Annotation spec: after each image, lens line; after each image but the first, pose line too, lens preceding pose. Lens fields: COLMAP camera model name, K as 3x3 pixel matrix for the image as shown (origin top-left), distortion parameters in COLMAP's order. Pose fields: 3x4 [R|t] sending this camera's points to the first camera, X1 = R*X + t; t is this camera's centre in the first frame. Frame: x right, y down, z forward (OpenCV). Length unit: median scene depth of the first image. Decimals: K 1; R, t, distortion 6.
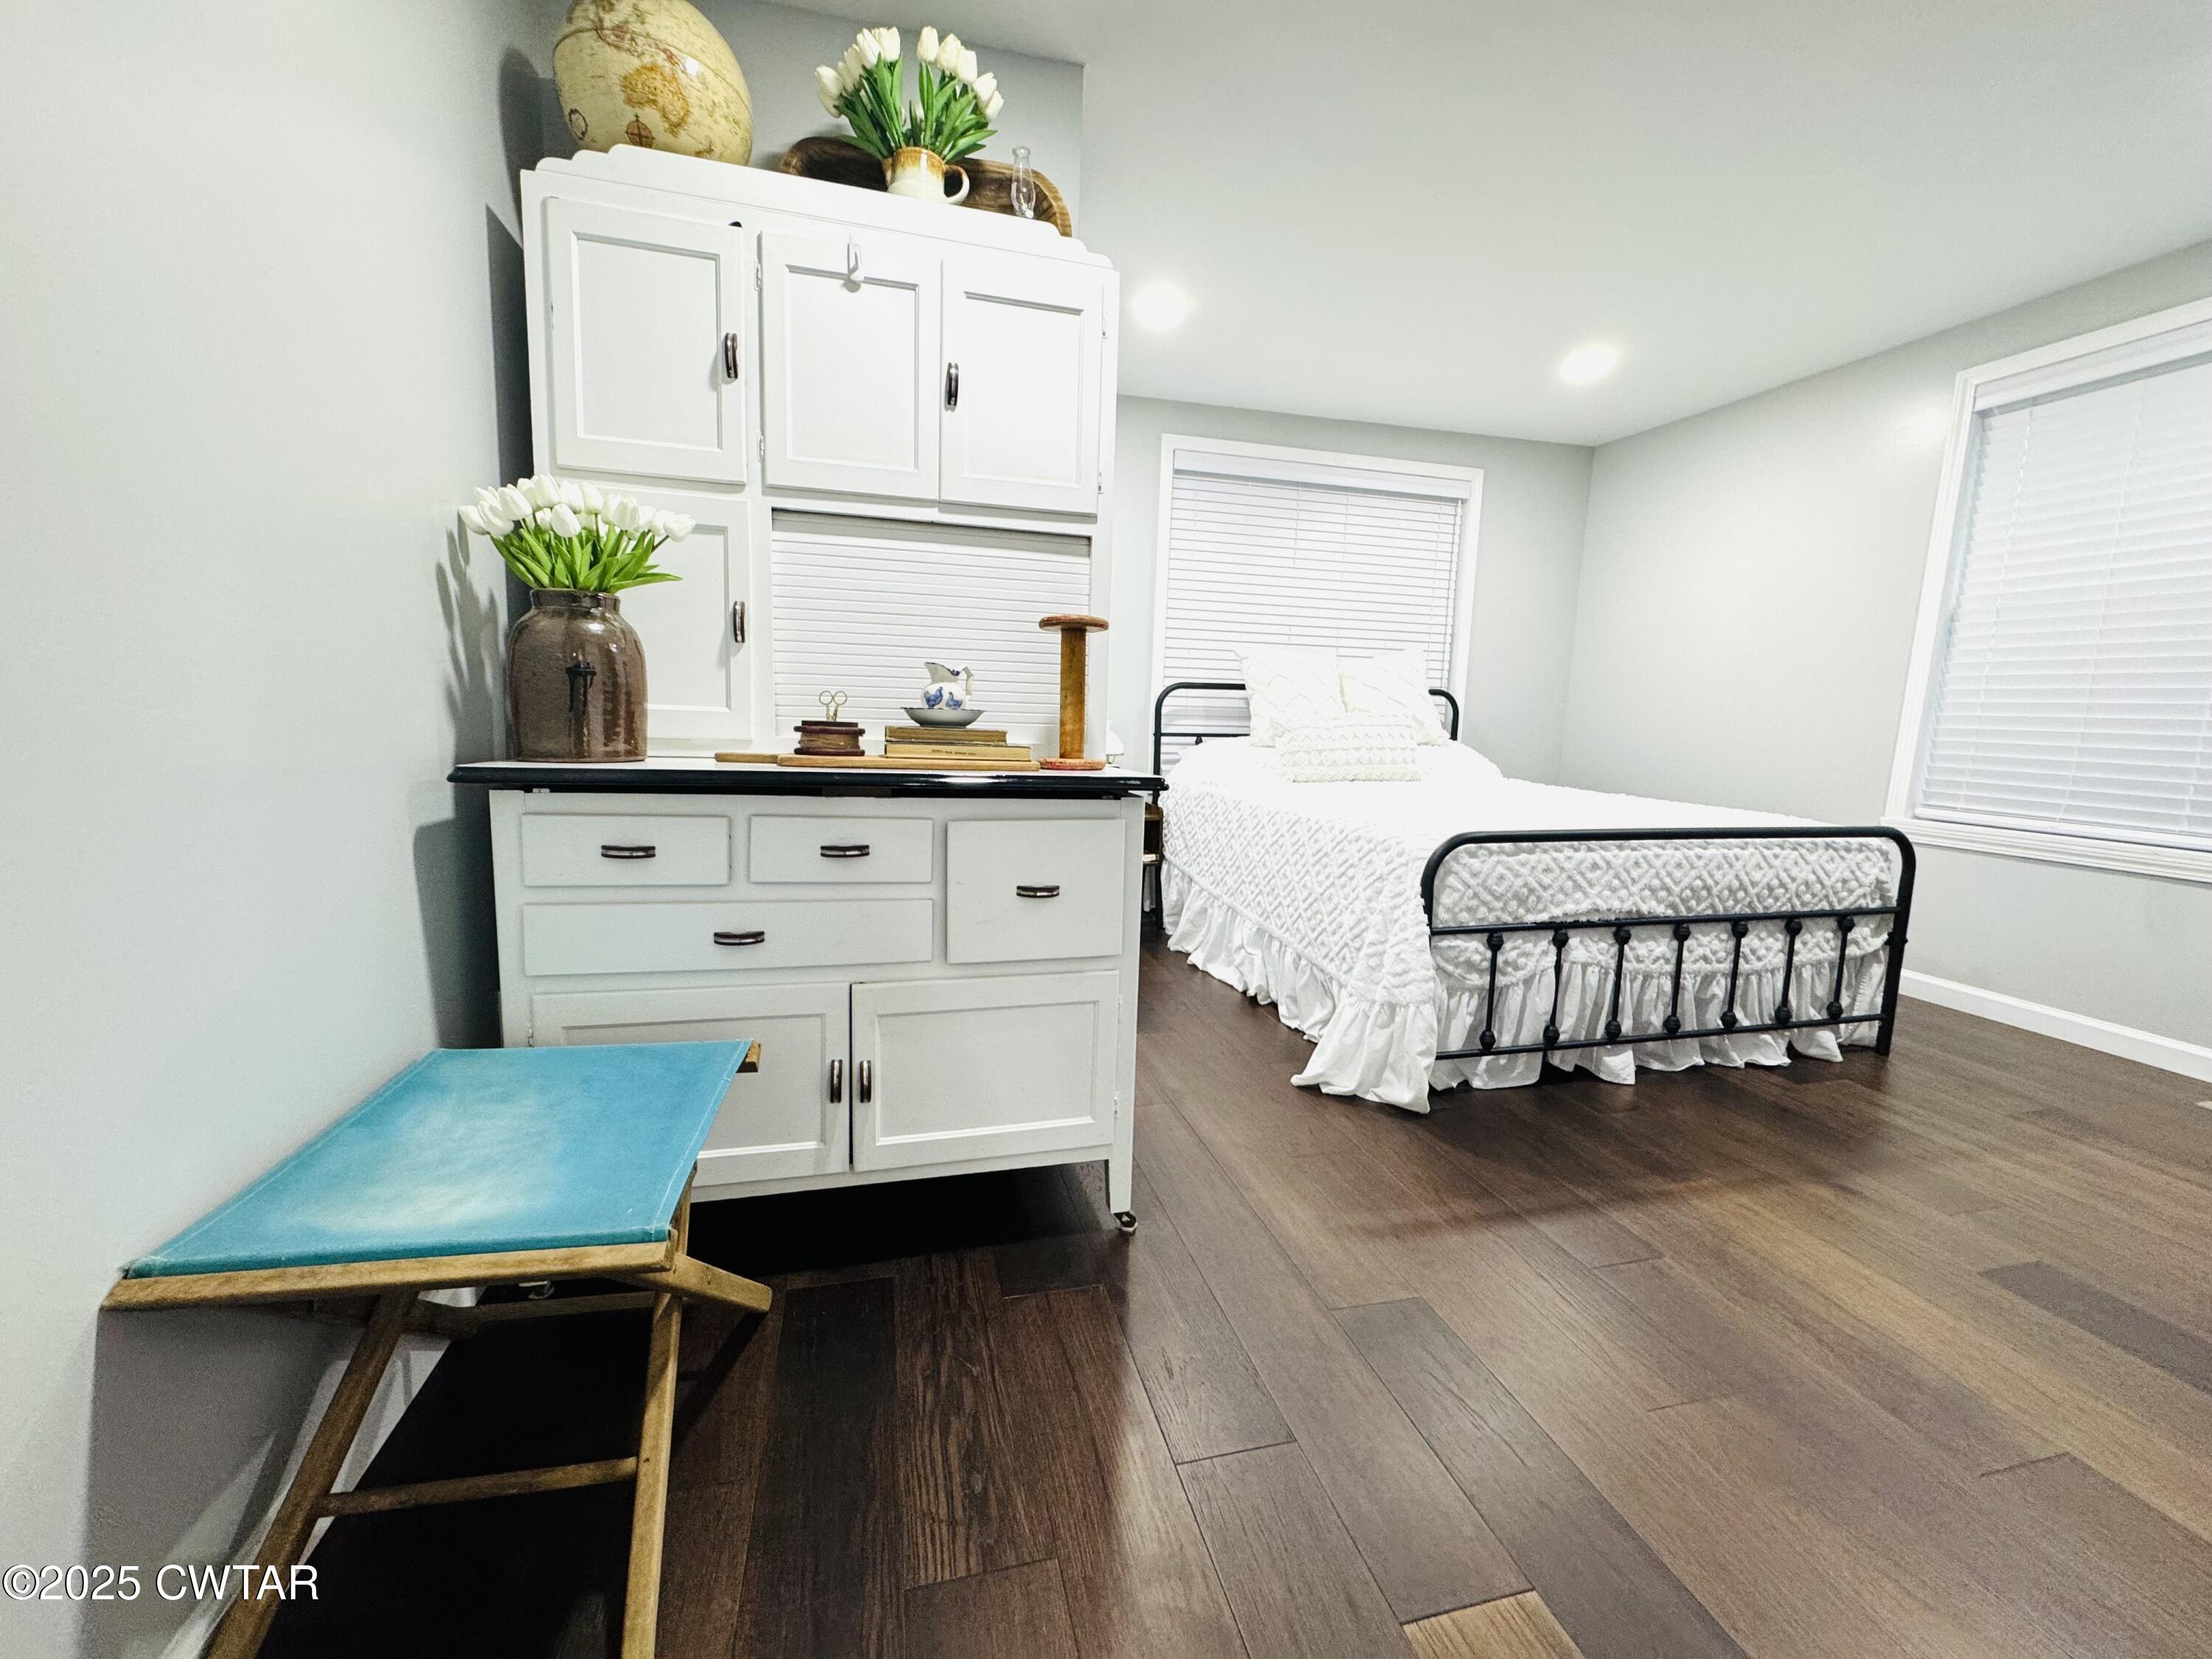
lens RADIAL K [[885.7, 0, 1108.0], [0, 885.7, 825.2], [0, 0, 1]] dist [-0.004342, 0.001136]
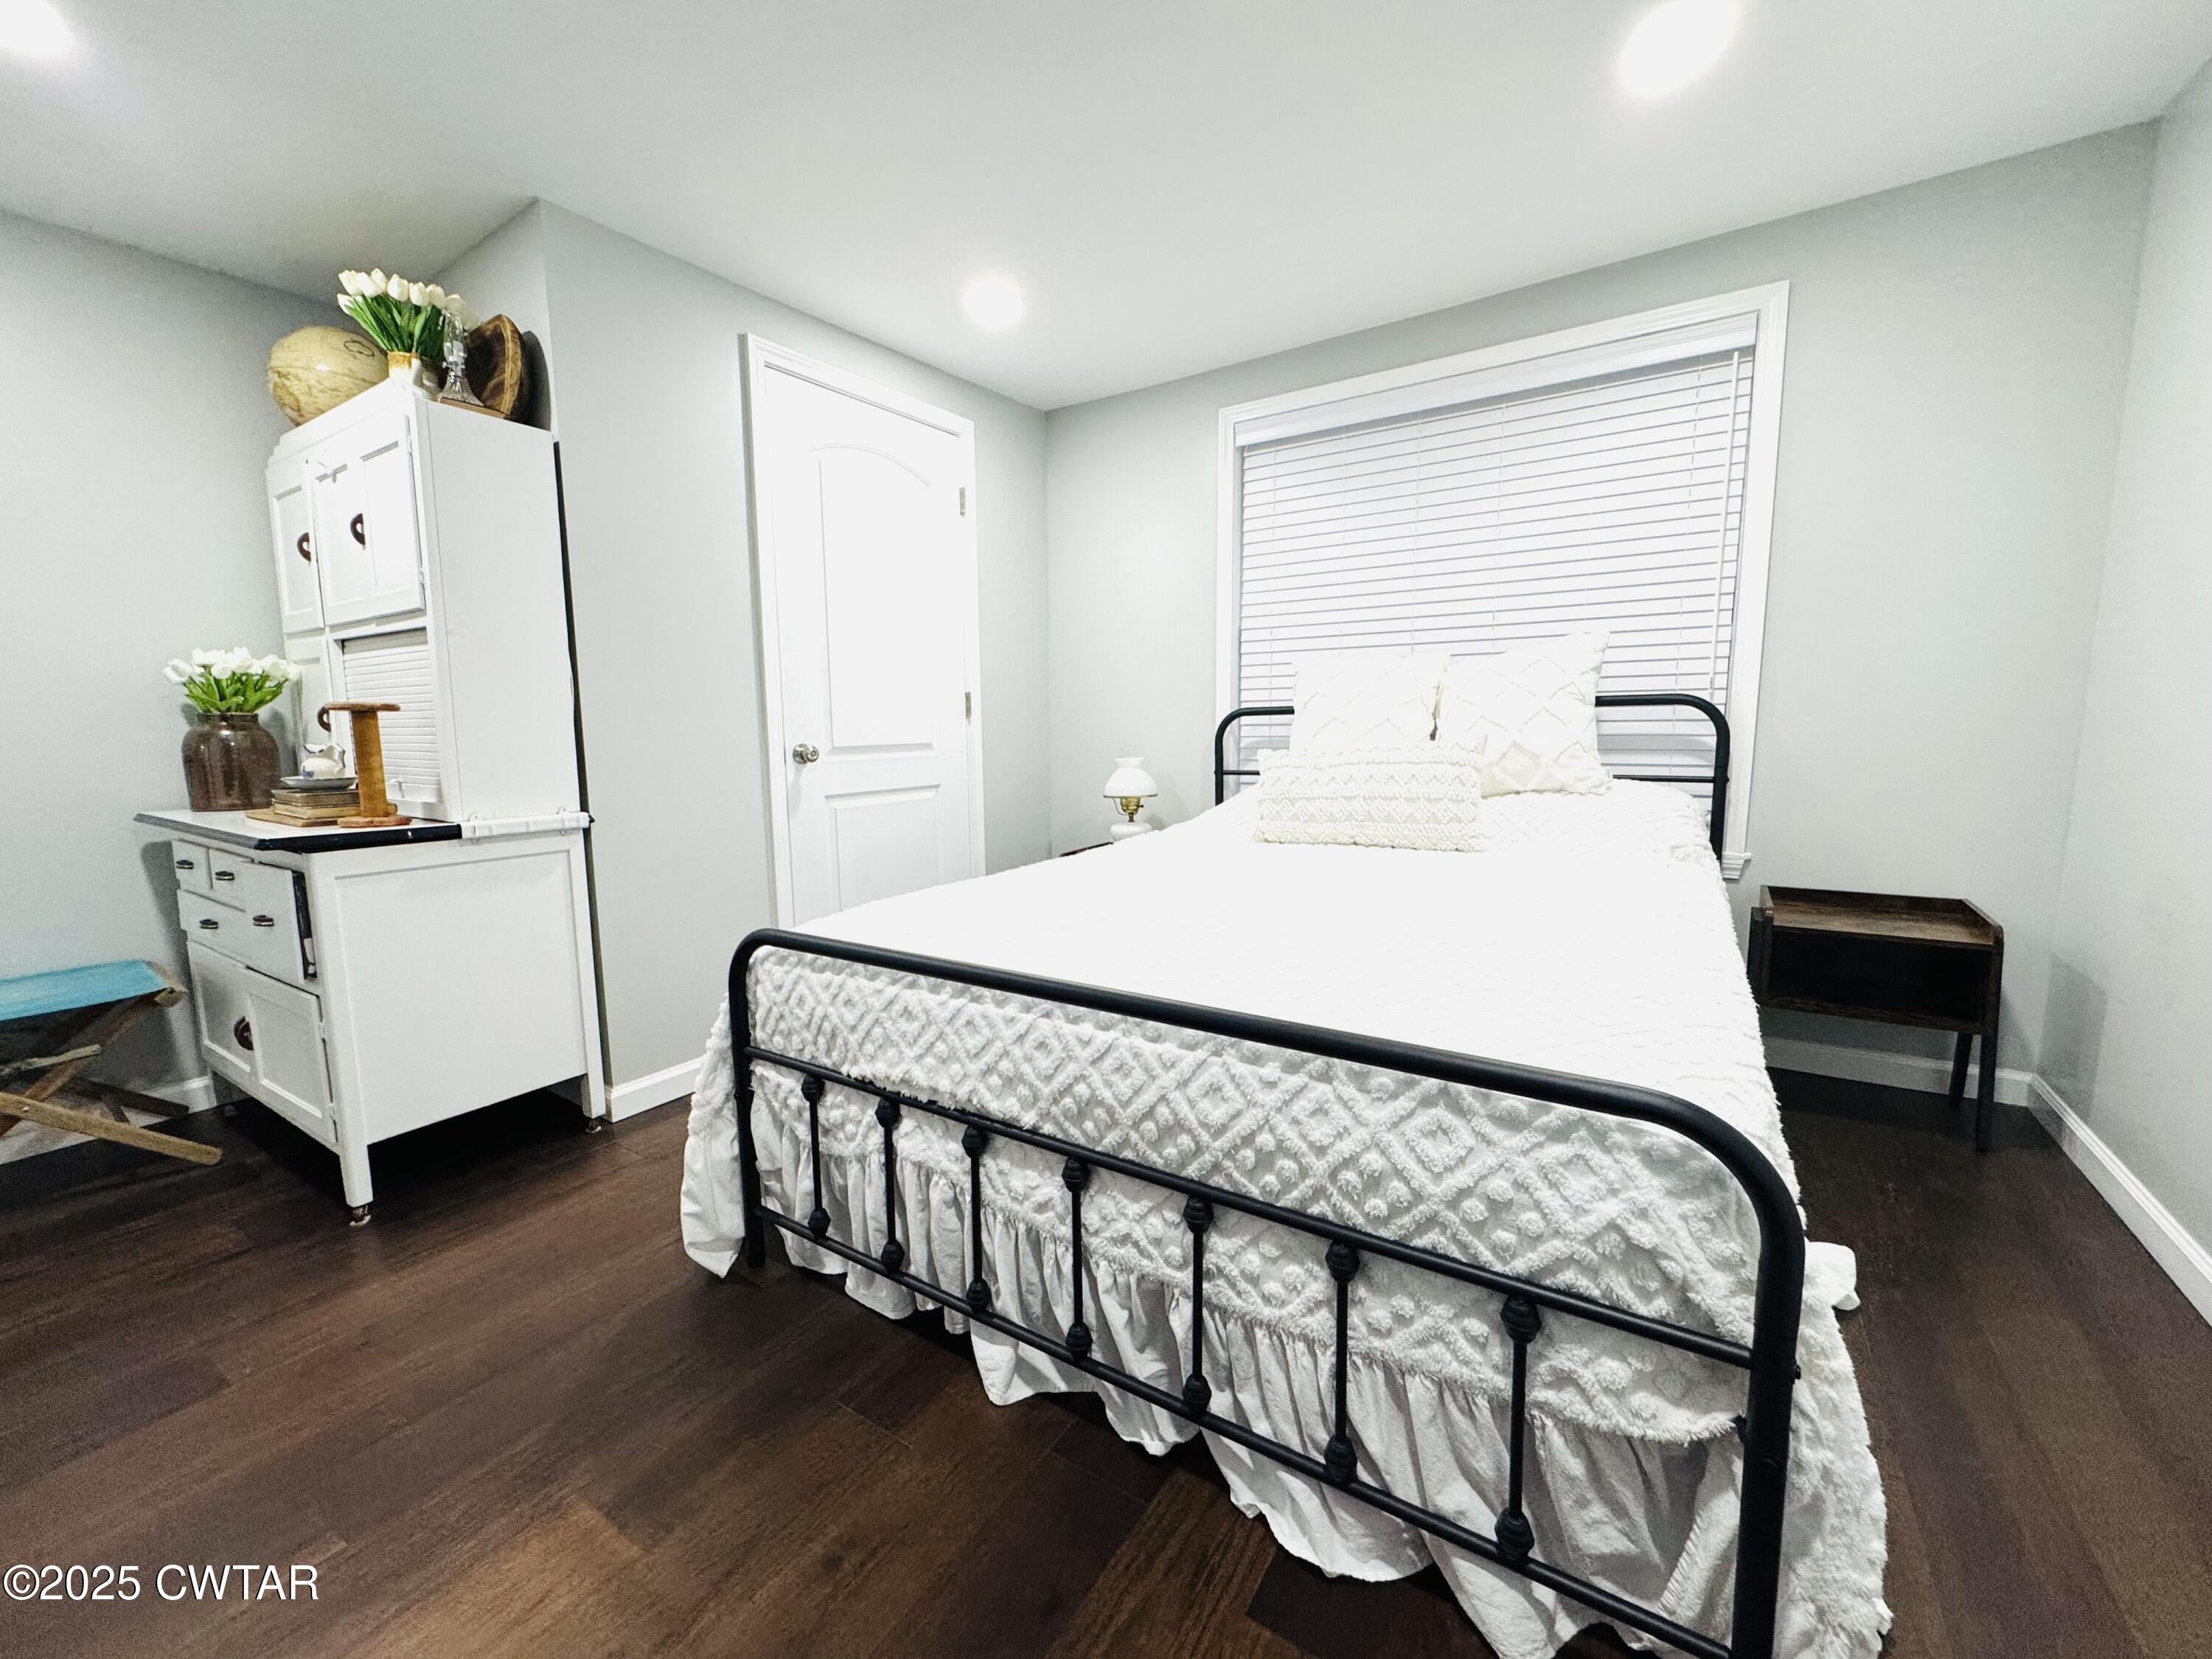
lens RADIAL K [[885.7, 0, 1105.4], [0, 885.7, 826.8], [0, 0, 1]] dist [-0.004342, 0.001136]
pose [[0.666413, 0.050853, -0.743846, 1.008528], [-0.062535, 0.997968, 0.012200, -0.092631], [0.742955, 0.038386, 0.668239, 0.622861]]
